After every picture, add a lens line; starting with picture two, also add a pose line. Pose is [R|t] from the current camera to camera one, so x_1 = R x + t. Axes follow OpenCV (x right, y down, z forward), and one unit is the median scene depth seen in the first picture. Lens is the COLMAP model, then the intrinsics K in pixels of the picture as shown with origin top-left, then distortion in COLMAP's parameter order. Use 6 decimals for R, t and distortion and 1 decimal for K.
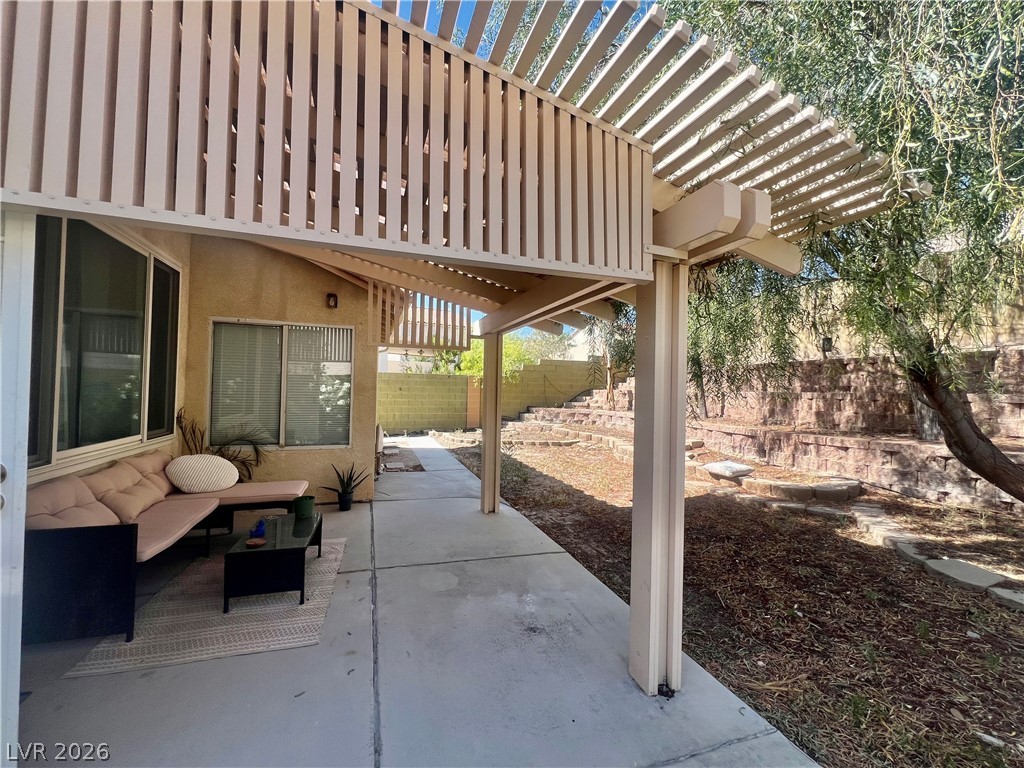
lens RADIAL K [[409.7, 0, 510.9], [0, 409.7, 386.3], [0, 0, 1]] dist [-0.002763, 0.000165]
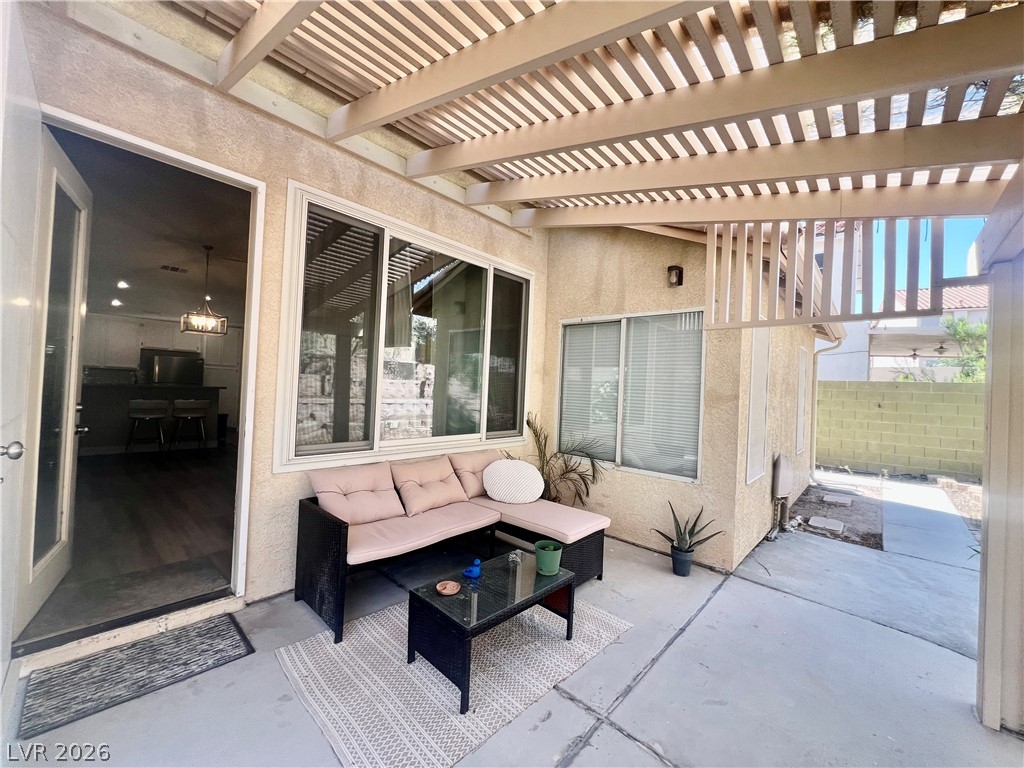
lens RADIAL K [[409.7, 0, 513.2], [0, 409.7, 382.5], [0, 0, 1]] dist [-0.002763, 0.000165]
pose [[0.483482, -0.010578, -0.875290, 0.060672], [-0.026701, 0.999283, -0.026825, 0.007658], [0.874947, 0.036341, 0.482853, 0.395529]]
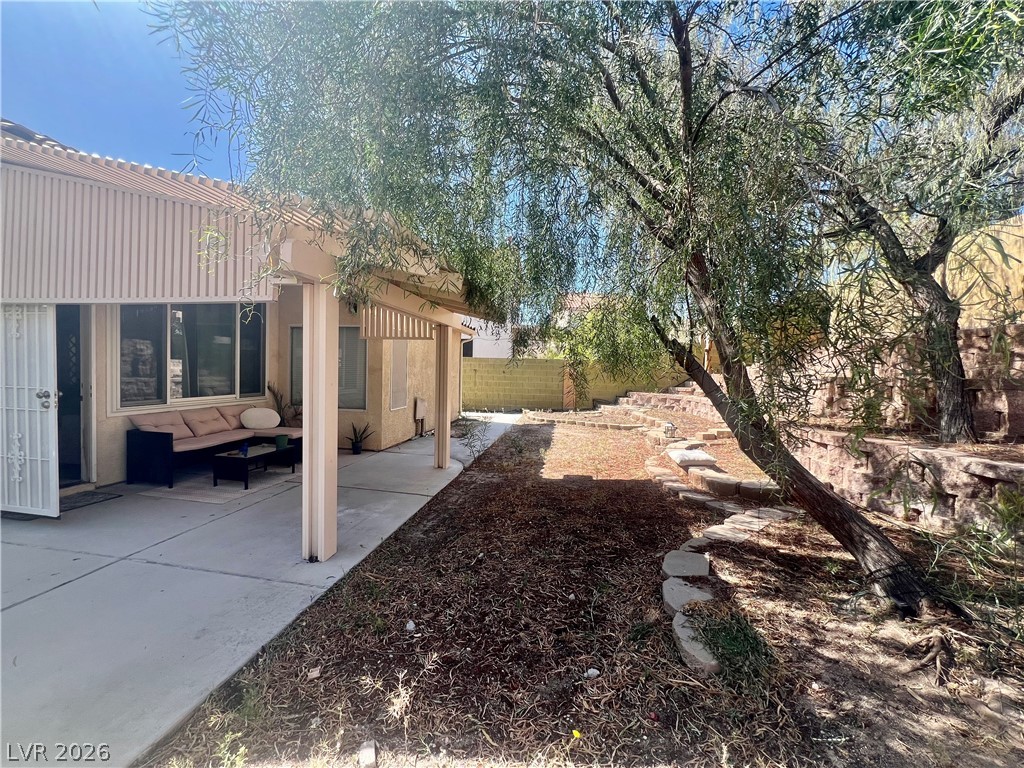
lens RADIAL K [[409.7, 0, 510.3], [0, 409.7, 381.6], [0, 0, 1]] dist [-0.002763, 0.000165]
pose [[0.881665, 0.016028, -0.471603, 0.715791], [-0.003967, 0.999639, 0.026559, 0.007666], [0.471859, -0.021546, 0.881411, -0.005481]]
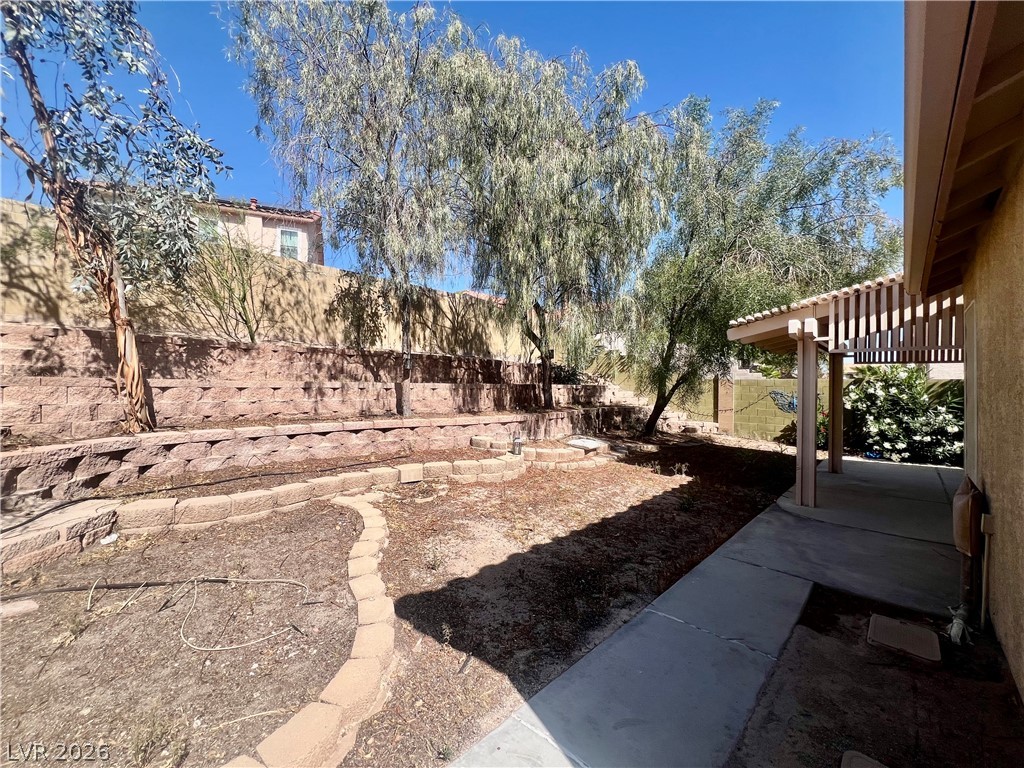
lens RADIAL K [[409.7, 0, 514.3], [0, 409.7, 386.2], [0, 0, 1]] dist [-0.002763, 0.000165]
pose [[-0.457715, -0.021825, 0.888831, -0.637065], [-0.025871, 0.999602, 0.011223, 0.007575], [-0.888722, -0.017858, -0.458098, 2.155174]]
